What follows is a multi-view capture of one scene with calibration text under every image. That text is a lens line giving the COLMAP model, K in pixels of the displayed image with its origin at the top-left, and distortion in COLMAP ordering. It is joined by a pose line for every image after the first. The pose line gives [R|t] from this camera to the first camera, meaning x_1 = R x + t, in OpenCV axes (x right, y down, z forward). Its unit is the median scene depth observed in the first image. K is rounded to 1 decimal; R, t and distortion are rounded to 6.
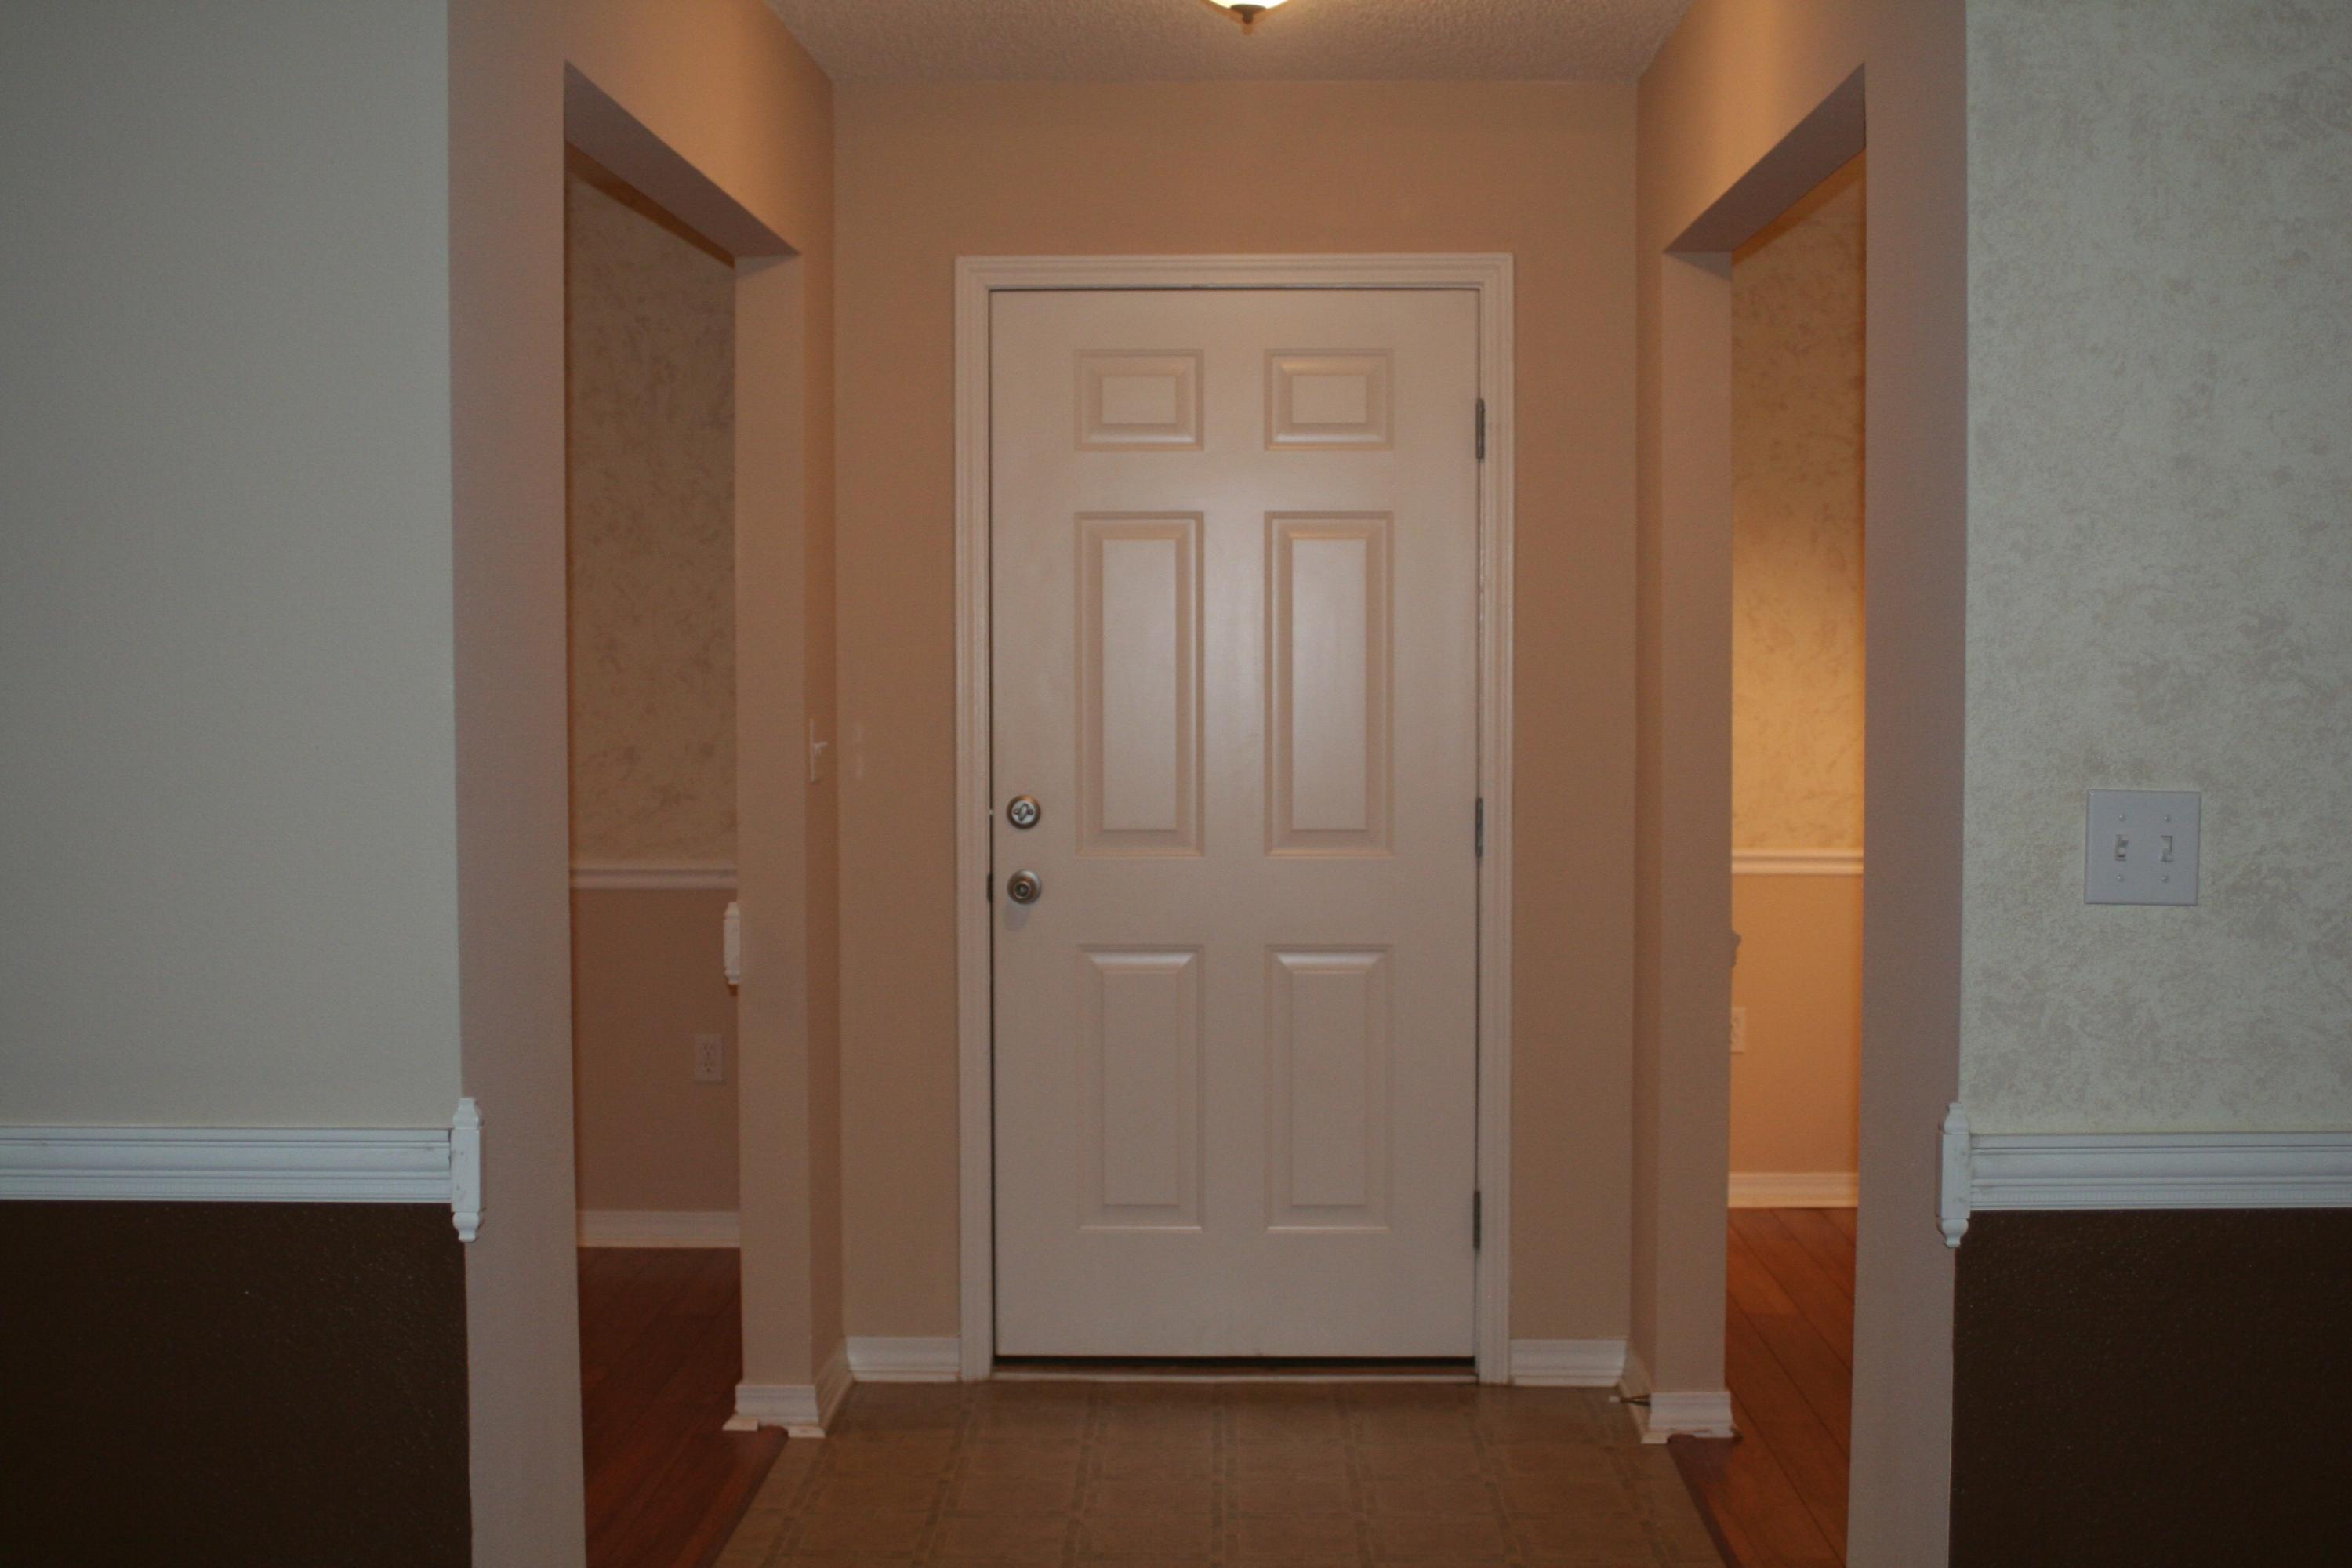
lens RADIAL K [[3104.8, 0, 1164.9], [0, 3104.8, 780.4], [0, 0, 1]] dist [-0.110085, 0.000000]
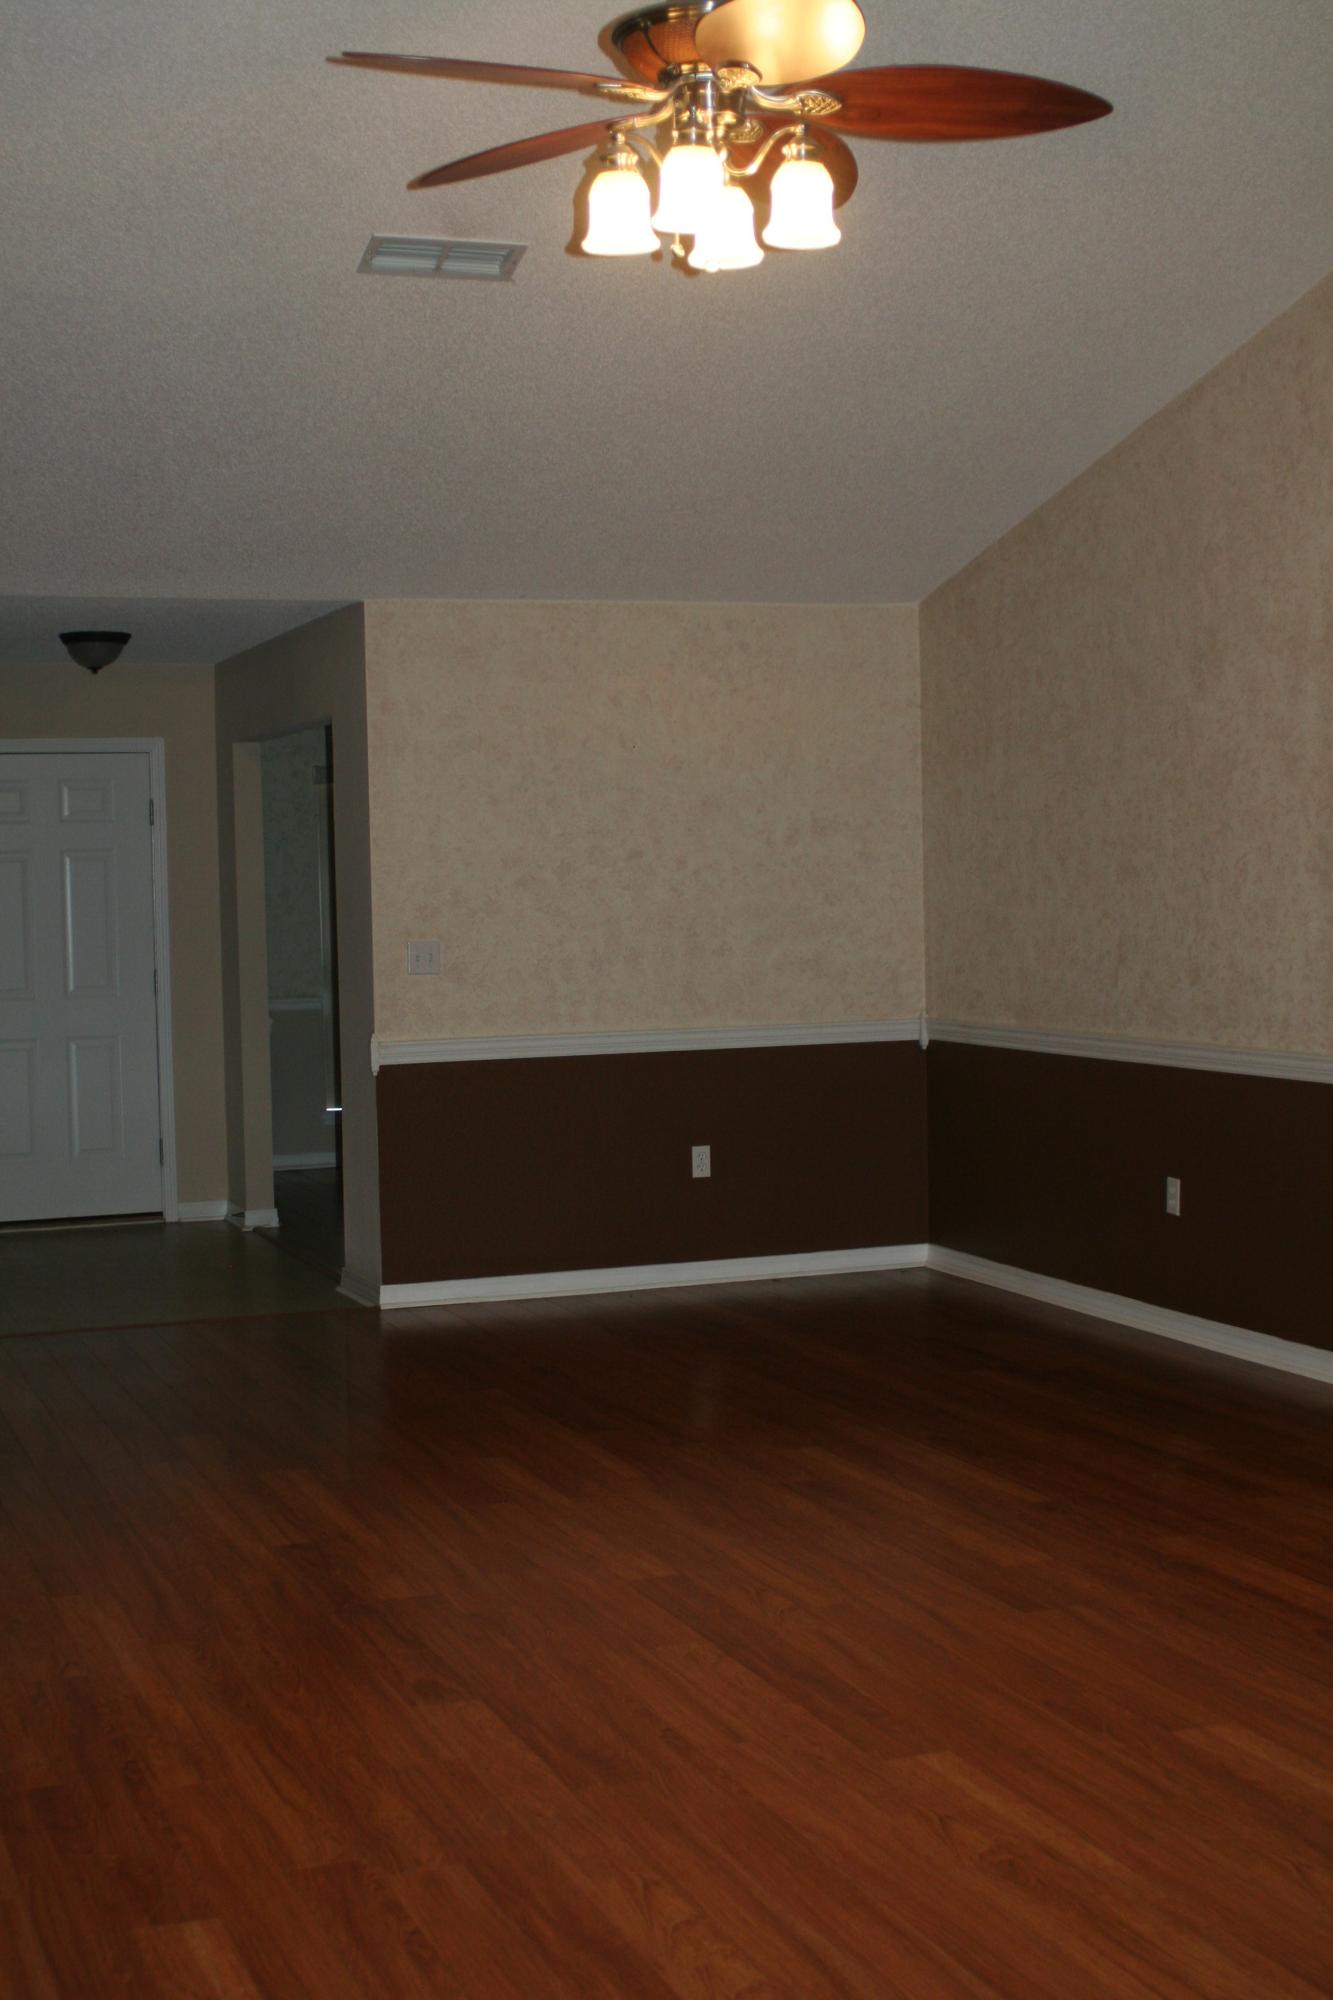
lens RADIAL K [[2640.2, 0, 701.8], [0, 2640.2, 981.6], [0, 0, 1]] dist [-0.110085, 0.000000]
pose [[0.920229, -0.036628, 0.389662, -0.314343], [0.040976, 0.999156, -0.002848, 0.039900], [-0.389228, 0.018588, 0.920954, -1.058327]]
